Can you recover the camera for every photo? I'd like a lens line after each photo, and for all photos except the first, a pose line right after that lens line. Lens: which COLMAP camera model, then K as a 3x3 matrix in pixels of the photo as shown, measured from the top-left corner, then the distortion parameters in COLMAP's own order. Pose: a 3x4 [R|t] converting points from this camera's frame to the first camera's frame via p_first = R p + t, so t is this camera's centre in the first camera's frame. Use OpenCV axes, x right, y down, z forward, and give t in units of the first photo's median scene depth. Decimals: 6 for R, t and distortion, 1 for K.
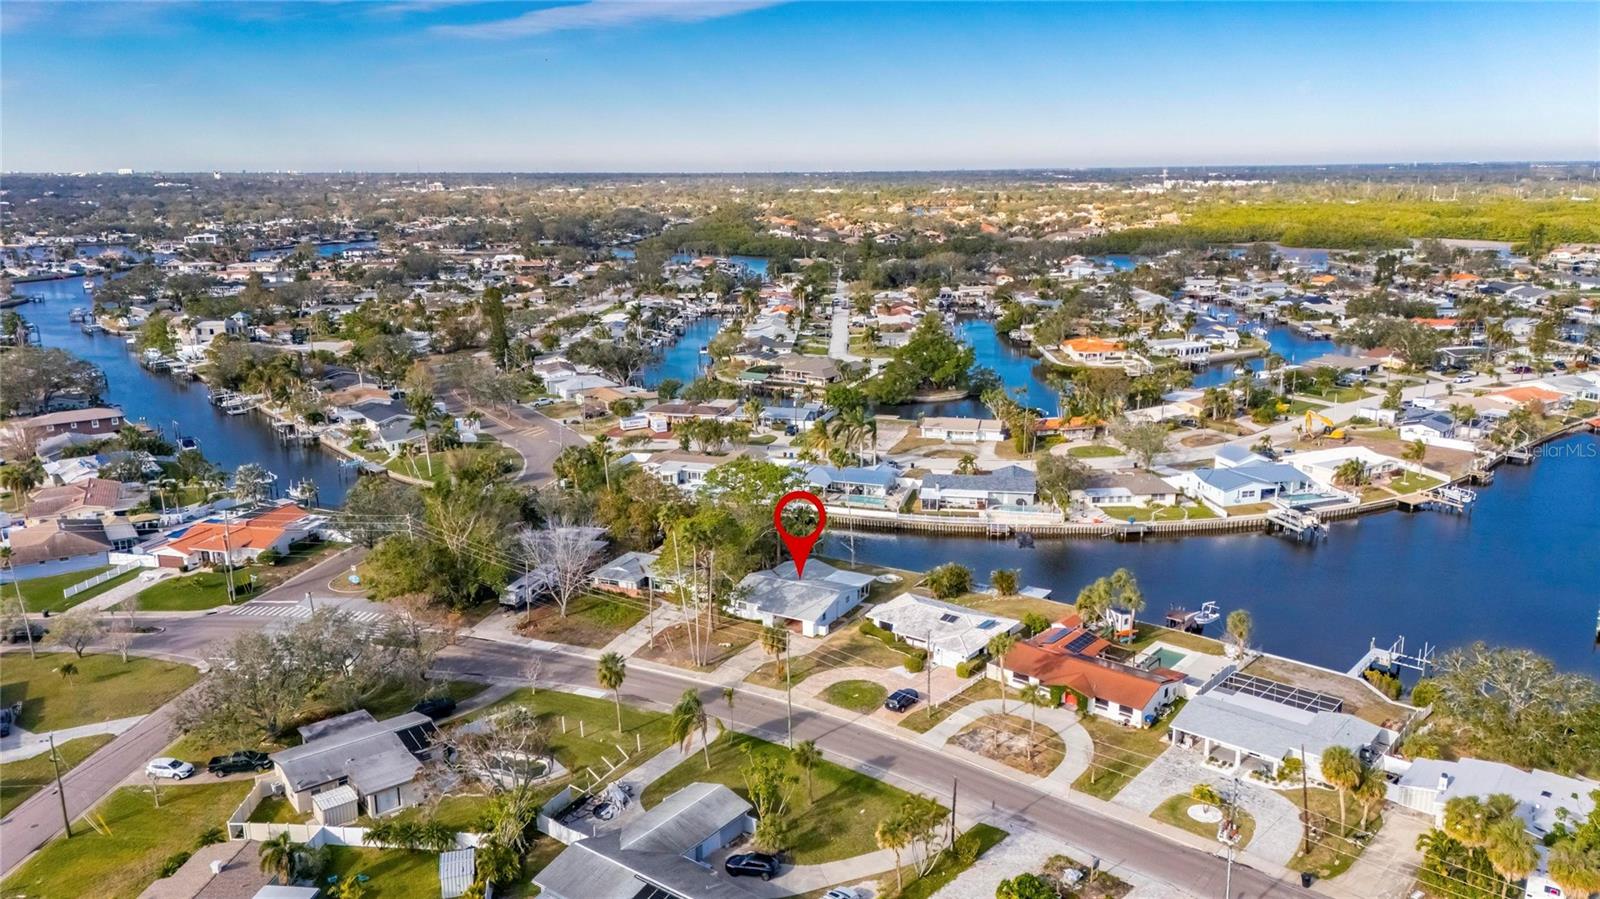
lens RADIAL K [[1161.5, 0, 807.4], [0, 1161.5, 446.7], [0, 0, 1]] dist [0.116246, -0.148589]
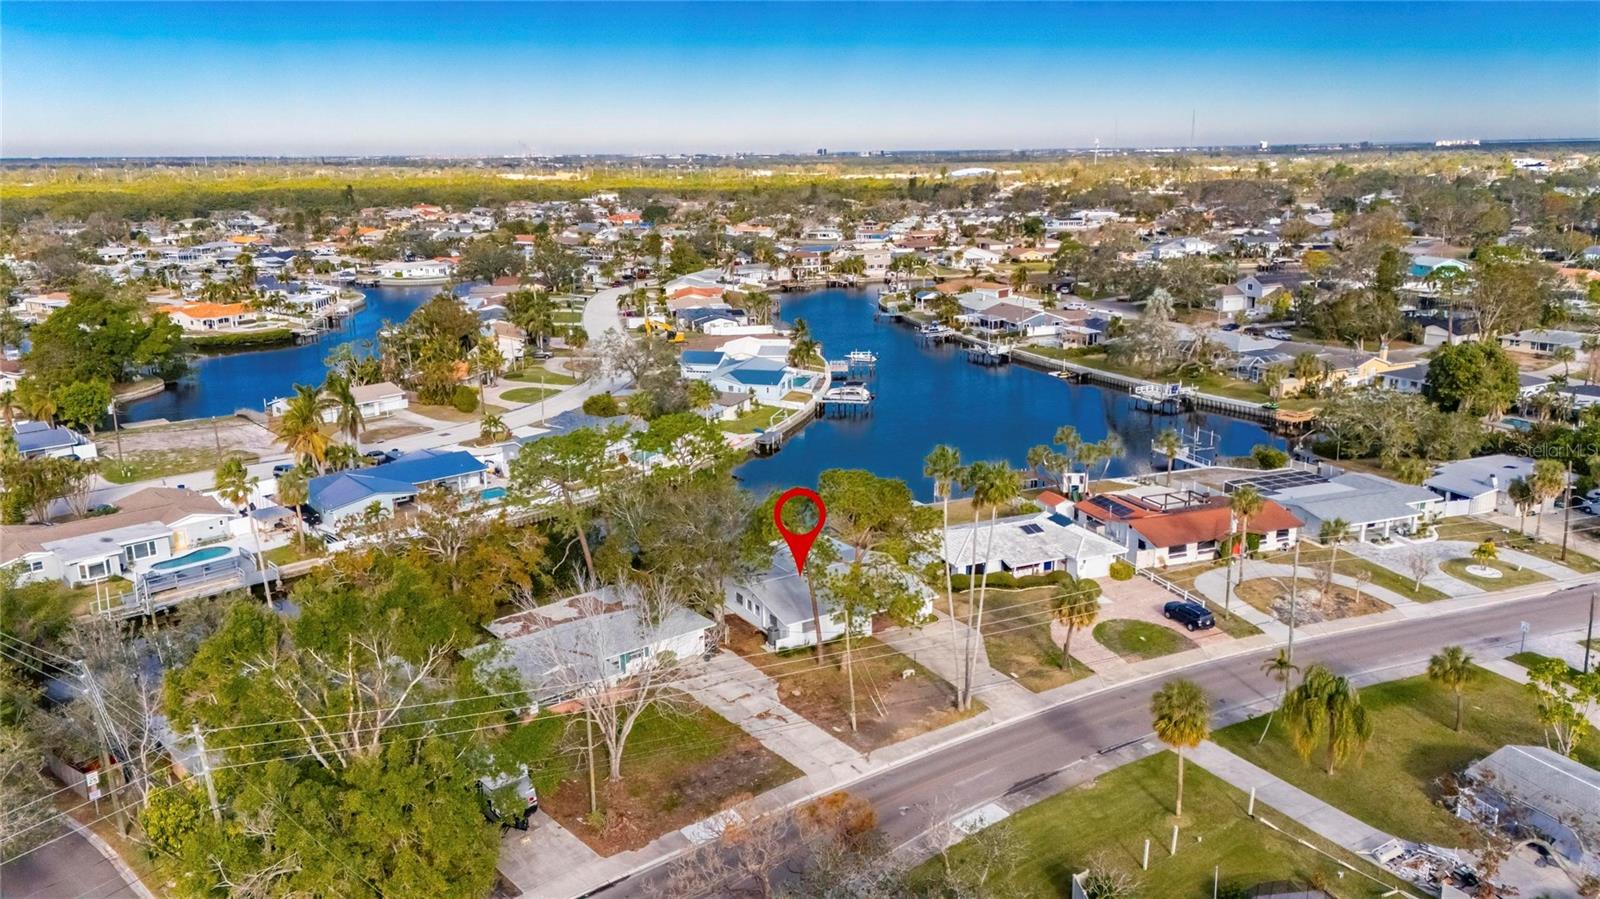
lens RADIAL K [[1162.8, 0, 807.9], [0, 1162.8, 452.5], [0, 0, 1]] dist [0.083843, -0.076203]
pose [[0.482697, -0.217625, 0.848318, -0.420921], [0.211570, 0.968921, 0.128180, -0.023172], [-0.849848, 0.117606, 0.513738, 0.510364]]
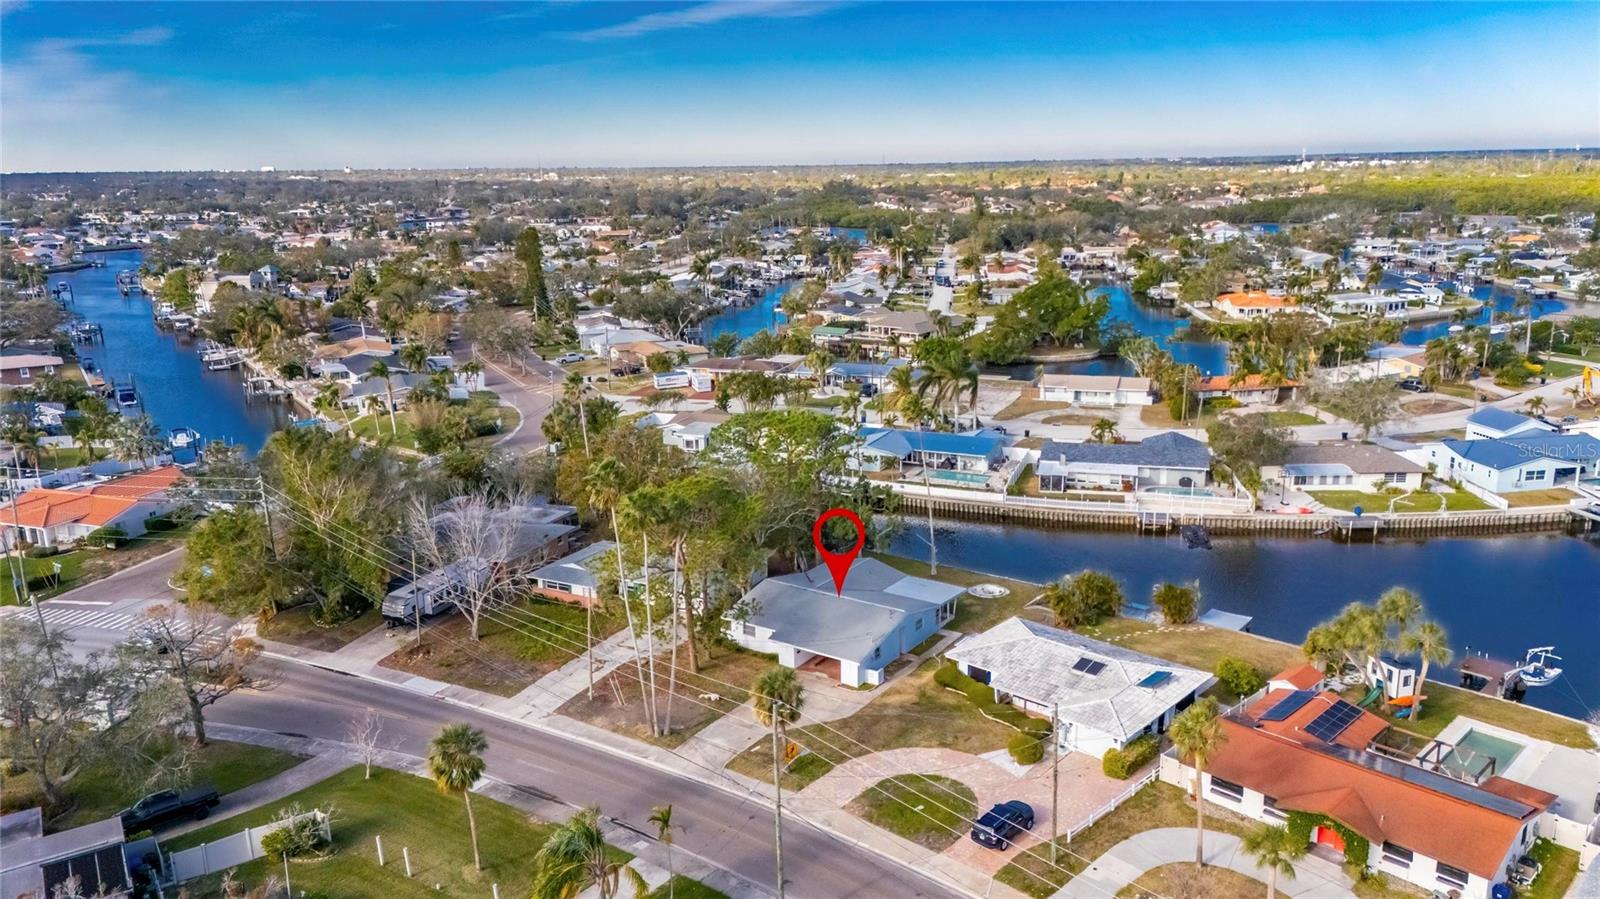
lens RADIAL K [[1162.8, 0, 807.9], [0, 1162.8, 452.5], [0, 0, 1]] dist [0.083843, -0.076203]
pose [[0.995414, 0.013953, -0.094643, 0.025439], [-0.013071, 0.999865, 0.009938, 0.025890], [0.094769, -0.008655, 0.995462, 0.287020]]
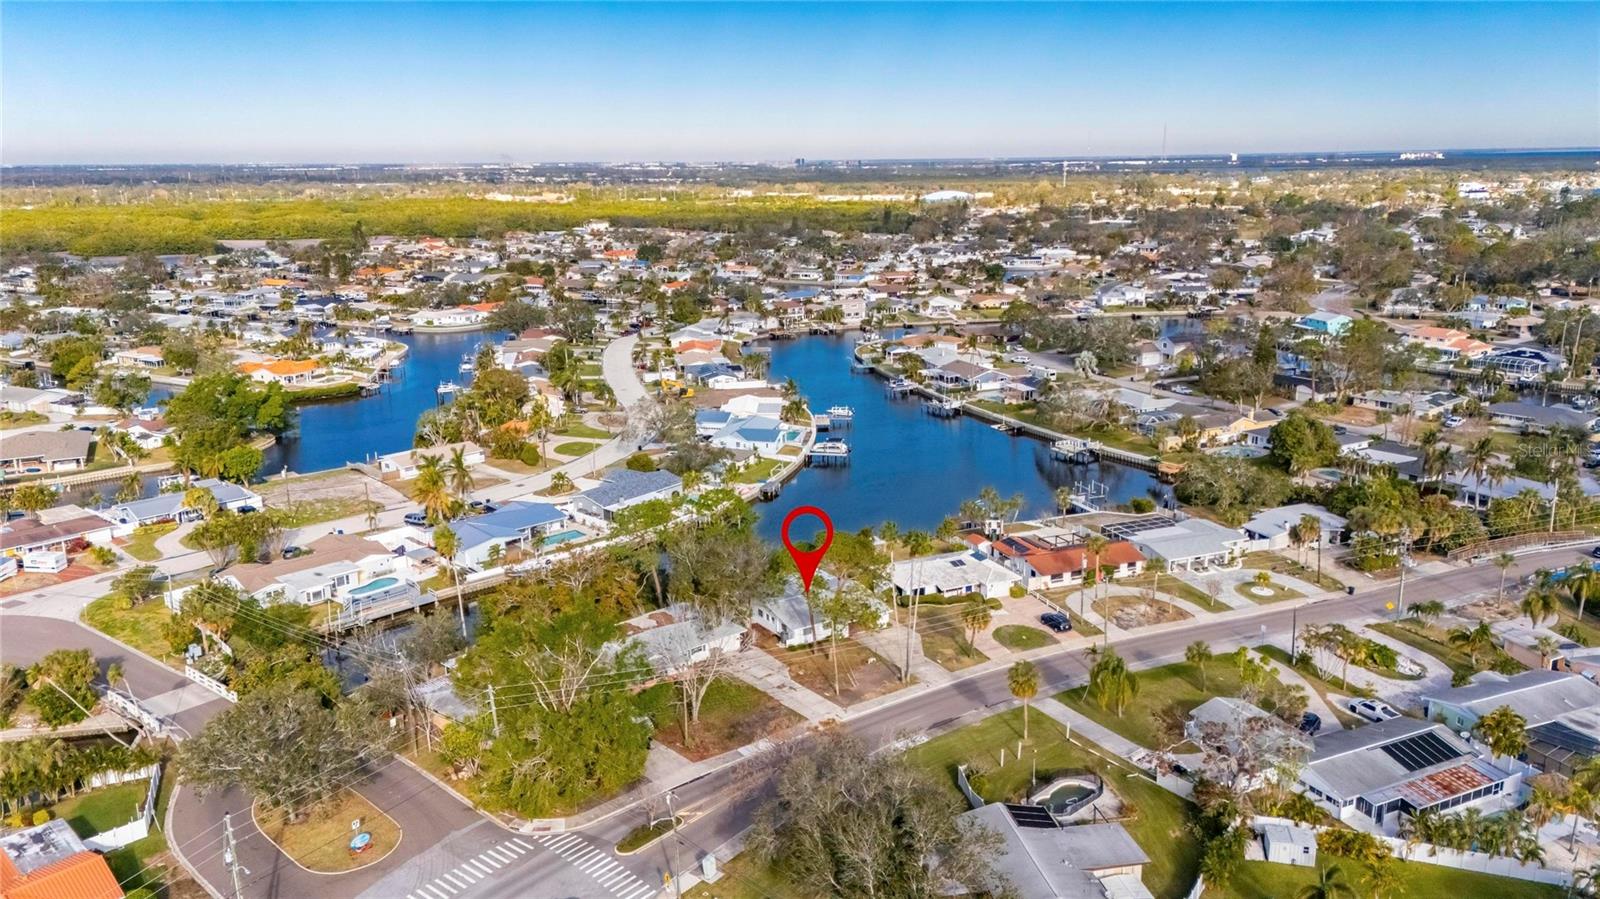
lens RADIAL K [[1161.5, 0, 807.4], [0, 1161.5, 446.7], [0, 0, 1]] dist [0.116246, -0.148589]
pose [[0.466804, -0.210365, 0.858977, -0.630801], [0.212871, 0.969466, 0.121742, -0.092600], [-0.858359, 0.126022, 0.497331, 0.387858]]
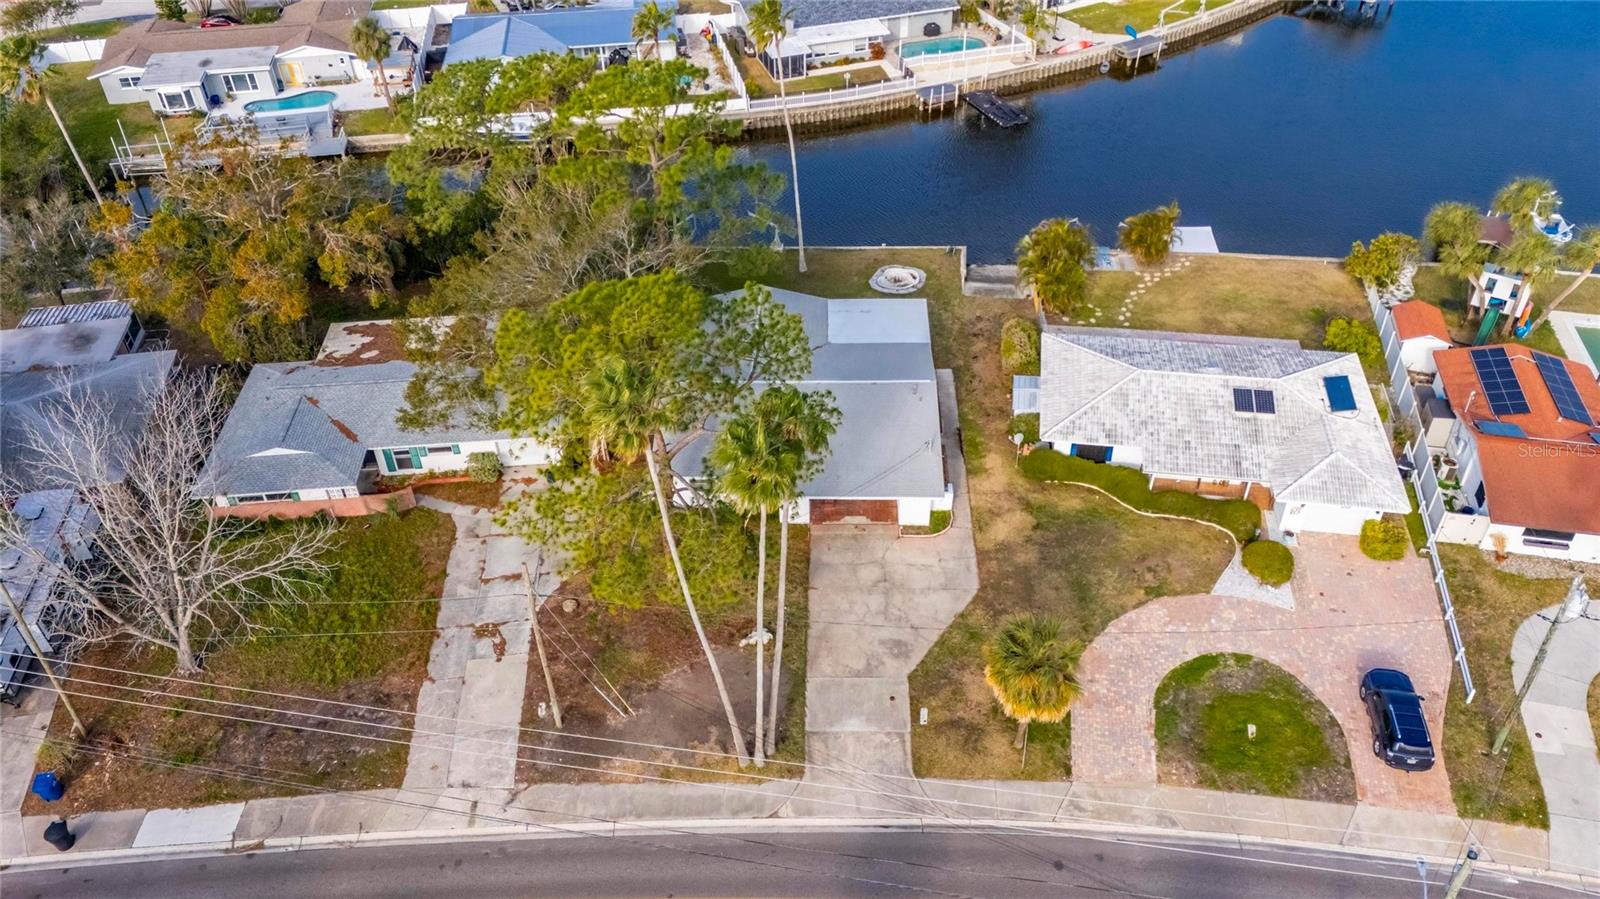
lens RADIAL K [[1178.0, 0, 808.5], [0, 1178.0, 452.7], [0, 0, 1]] dist [0.078207, -0.068972]
pose [[0.884863, -0.296736, 0.359117, -0.120546], [0.119356, 0.889562, 0.440946, -0.027252], [-0.450301, -0.347314, 0.822558, 0.509808]]
